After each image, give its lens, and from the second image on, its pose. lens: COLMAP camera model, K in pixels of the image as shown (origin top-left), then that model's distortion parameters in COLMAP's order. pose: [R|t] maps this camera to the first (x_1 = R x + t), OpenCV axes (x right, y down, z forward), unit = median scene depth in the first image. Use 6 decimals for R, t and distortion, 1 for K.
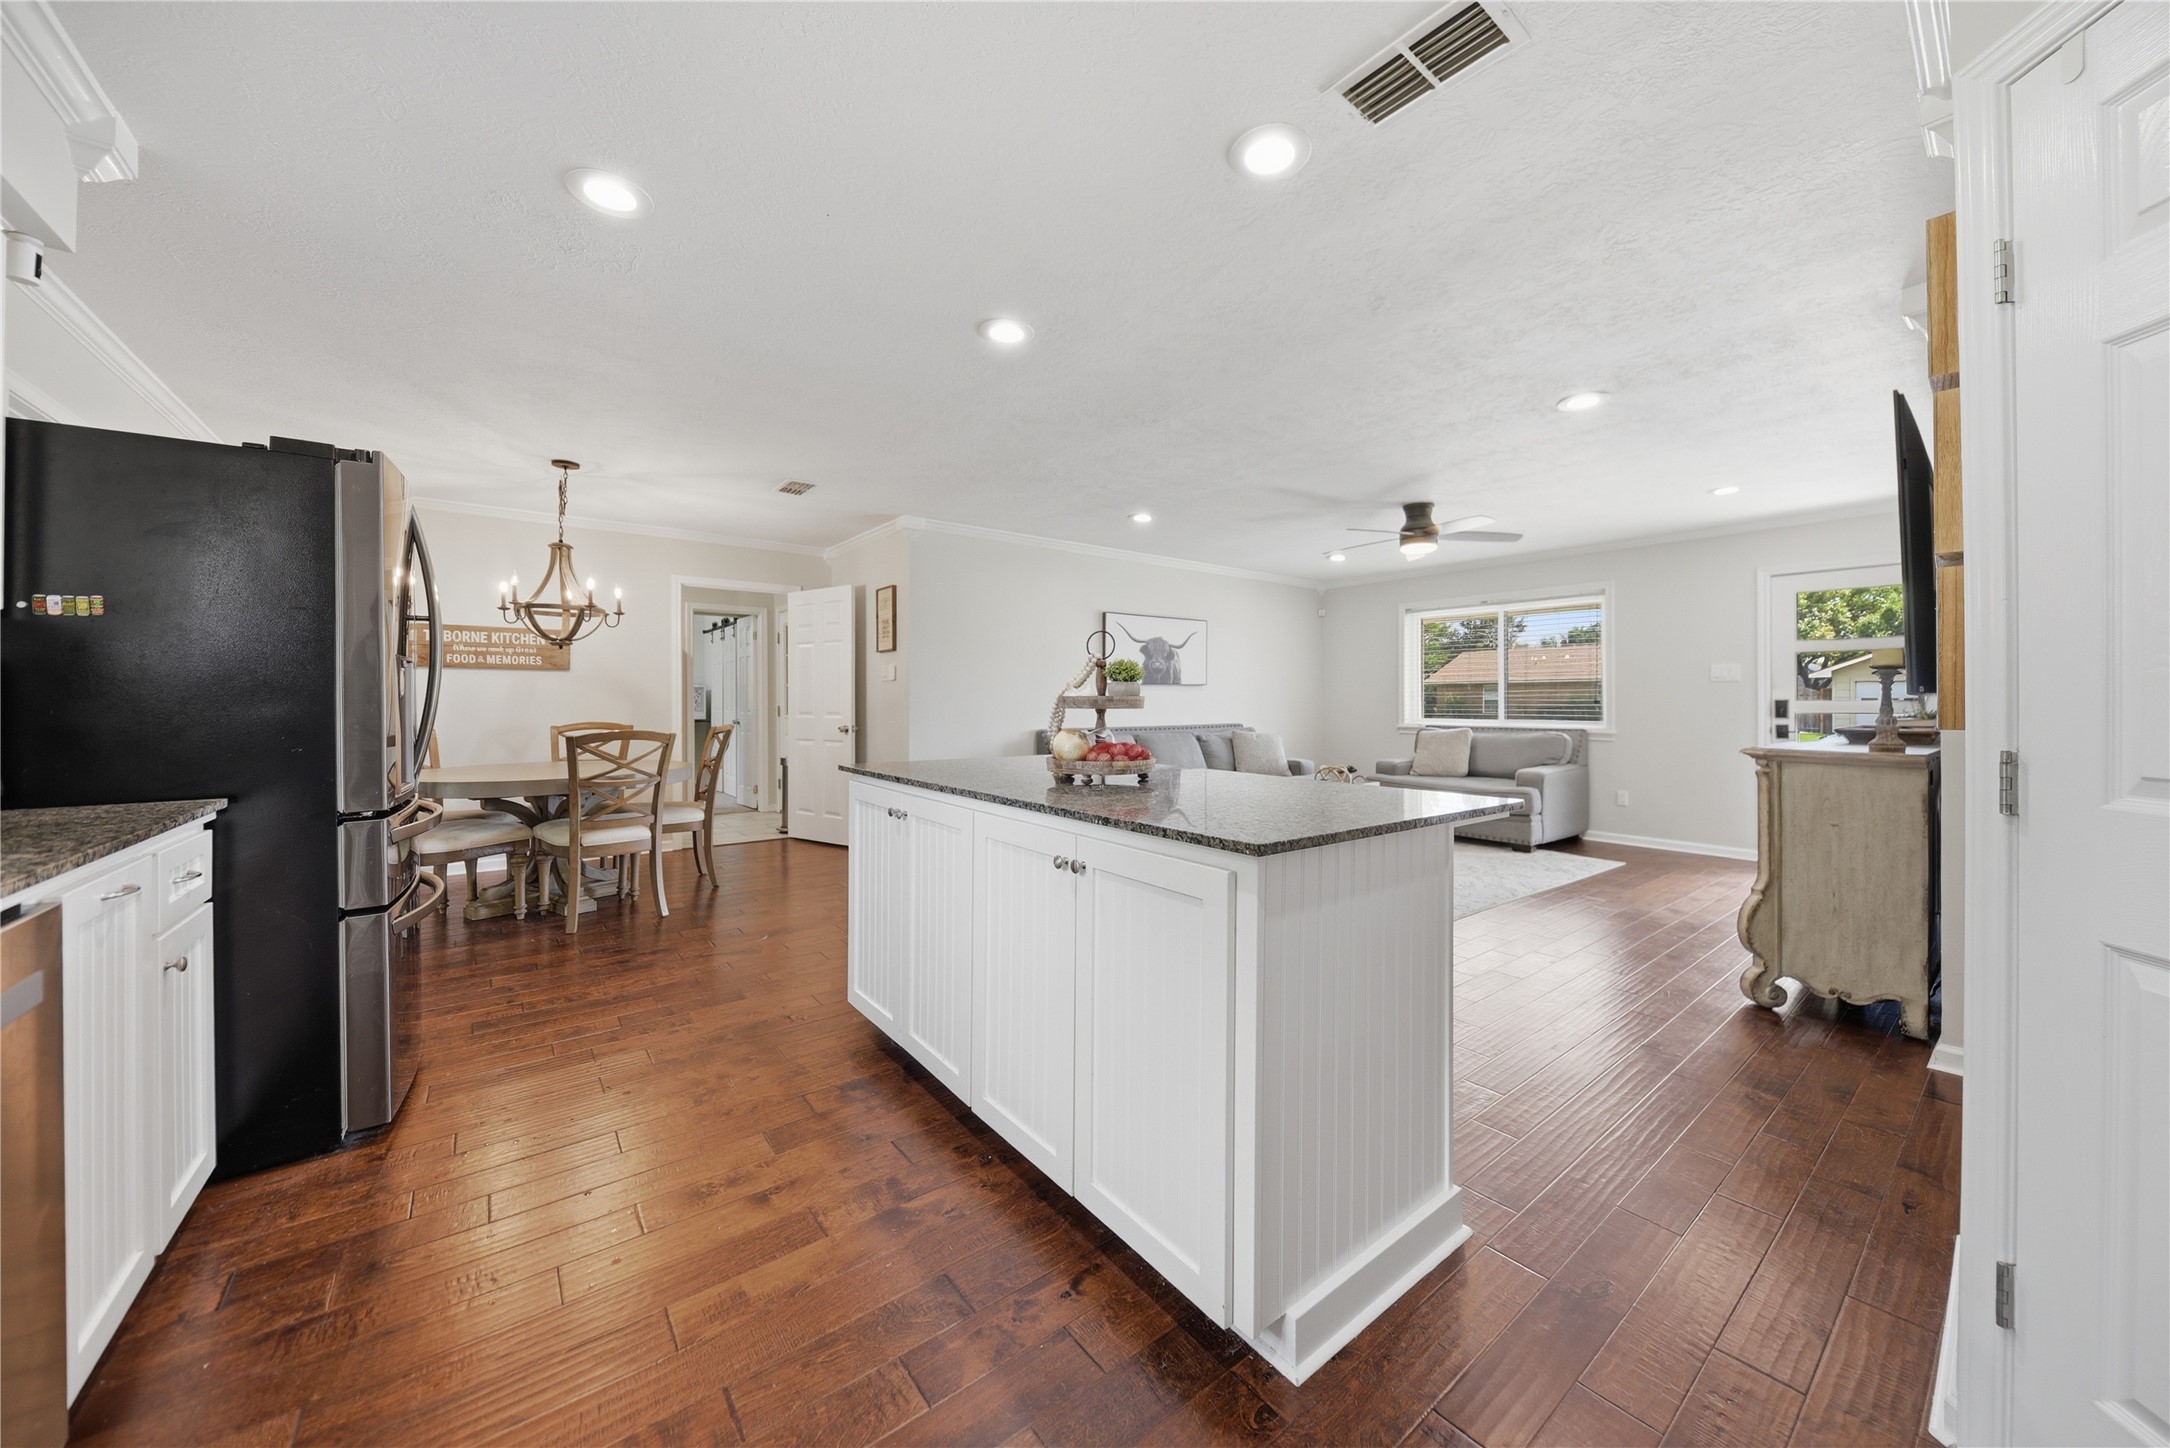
lens RADIAL K [[760.7, 0, 1113.6], [0, 760.7, 708.3], [0, 0, 1]] dist [-0.000296, -0.000156]
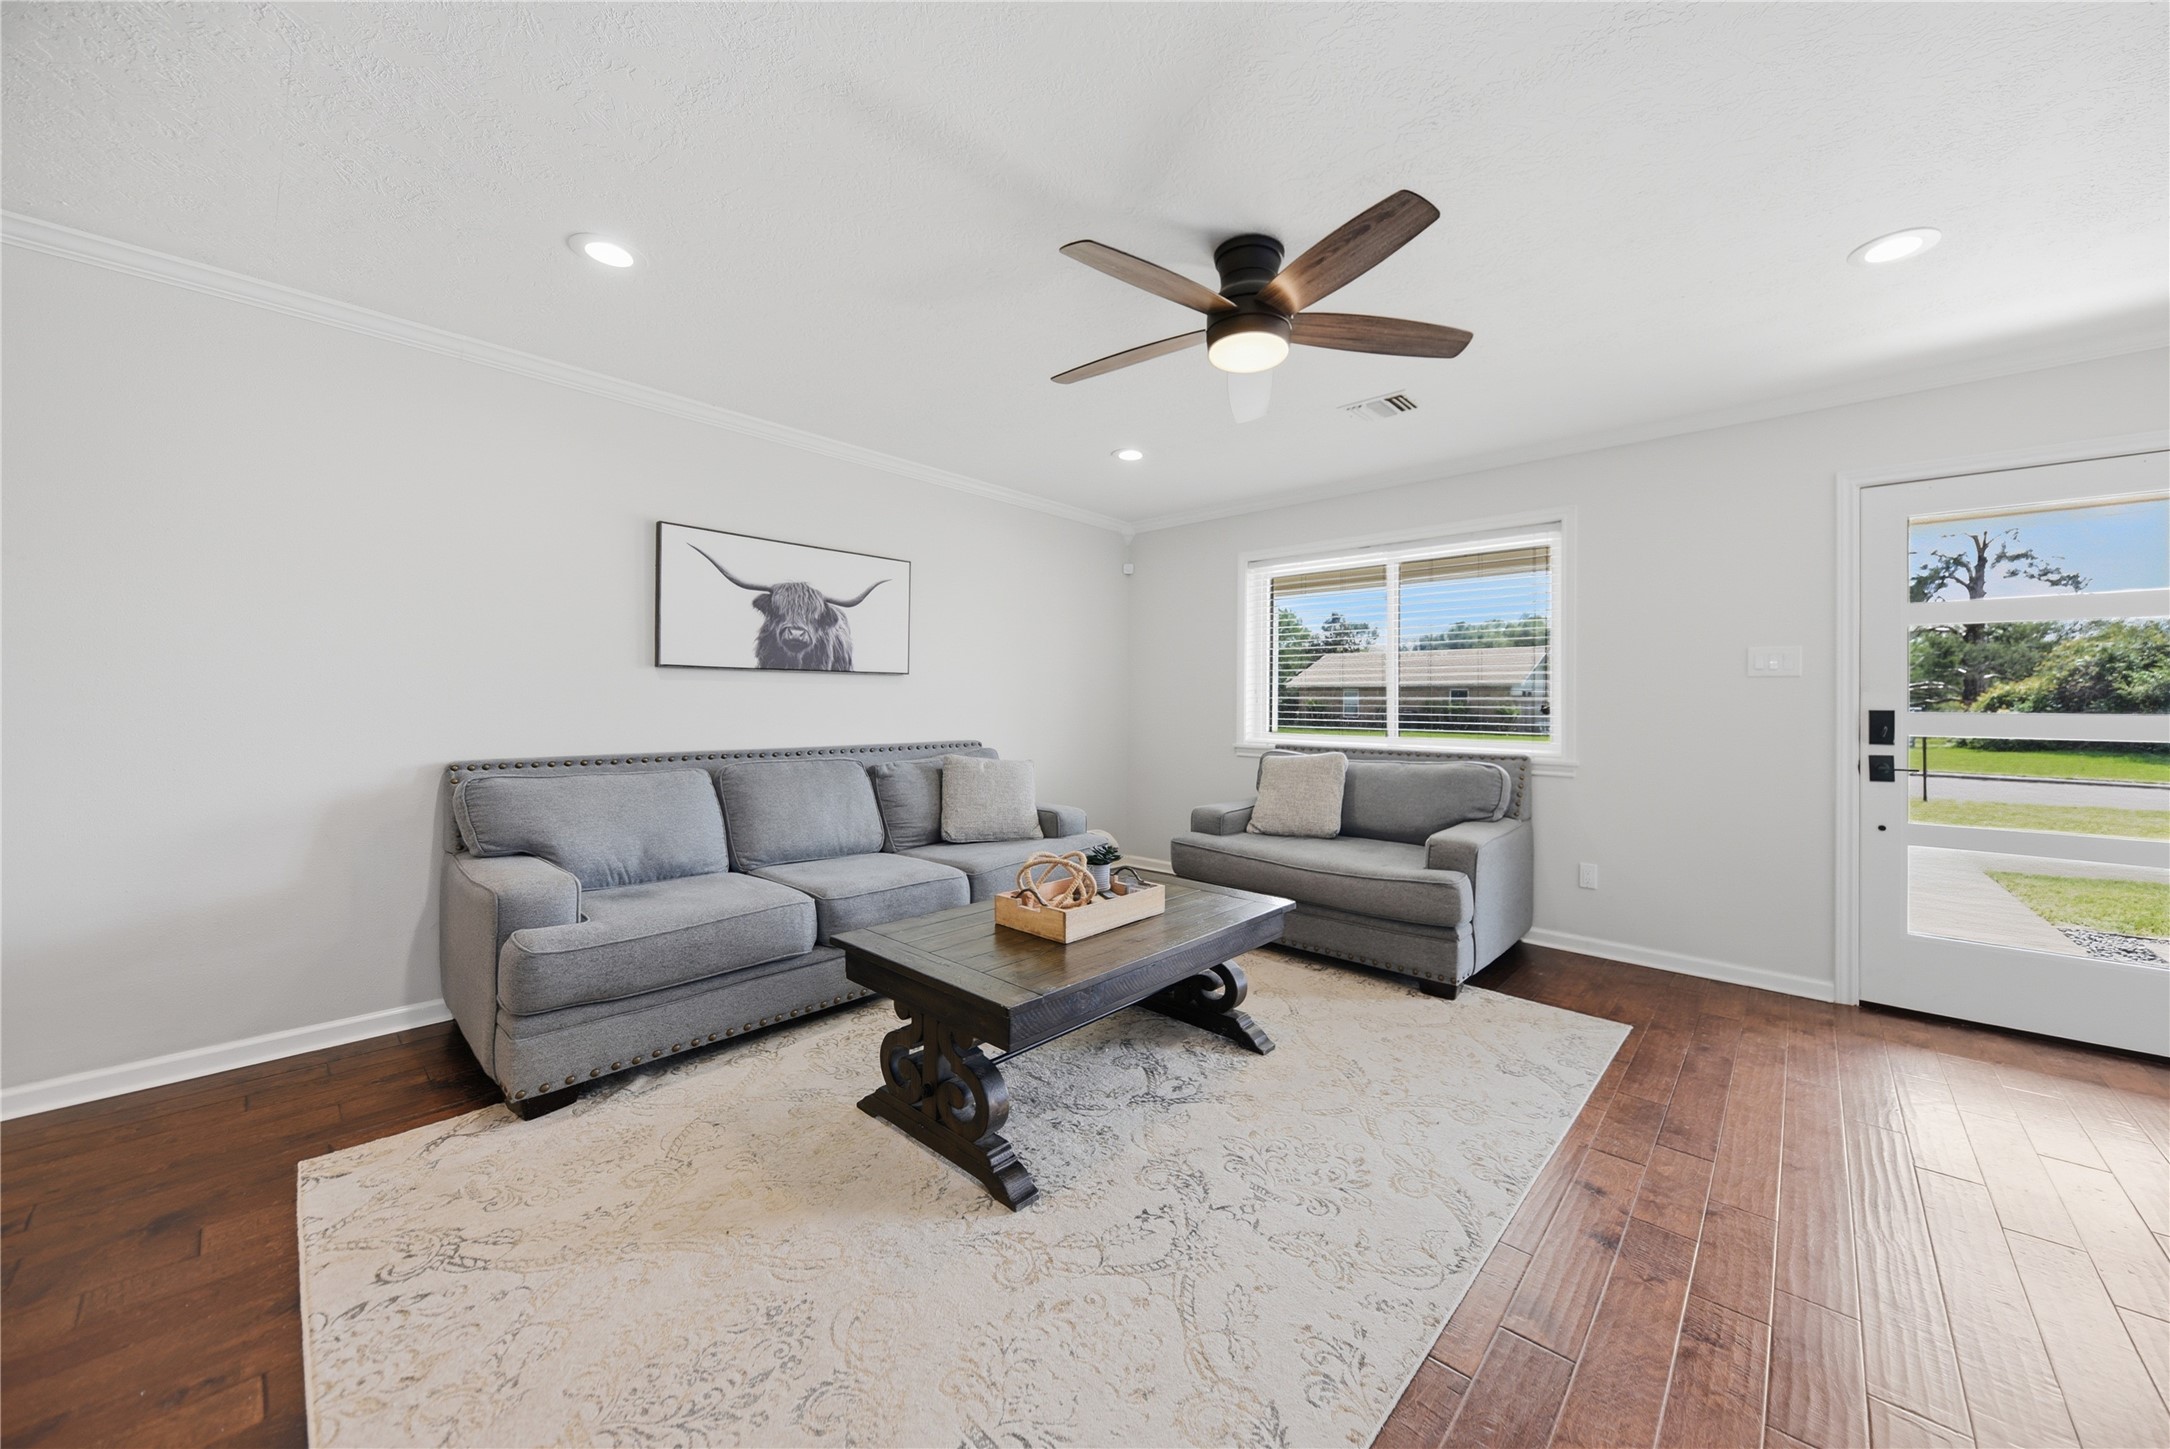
lens RADIAL K [[760.7, 0, 1113.6], [0, 760.7, 708.8], [0, 0, 1]] dist [-0.000296, -0.000156]
pose [[0.986937, 0.008705, 0.160870, 0.193990], [-0.008559, 0.999962, -0.001600, -0.005445], [-0.160877, 0.000202, 0.986974, 0.439459]]
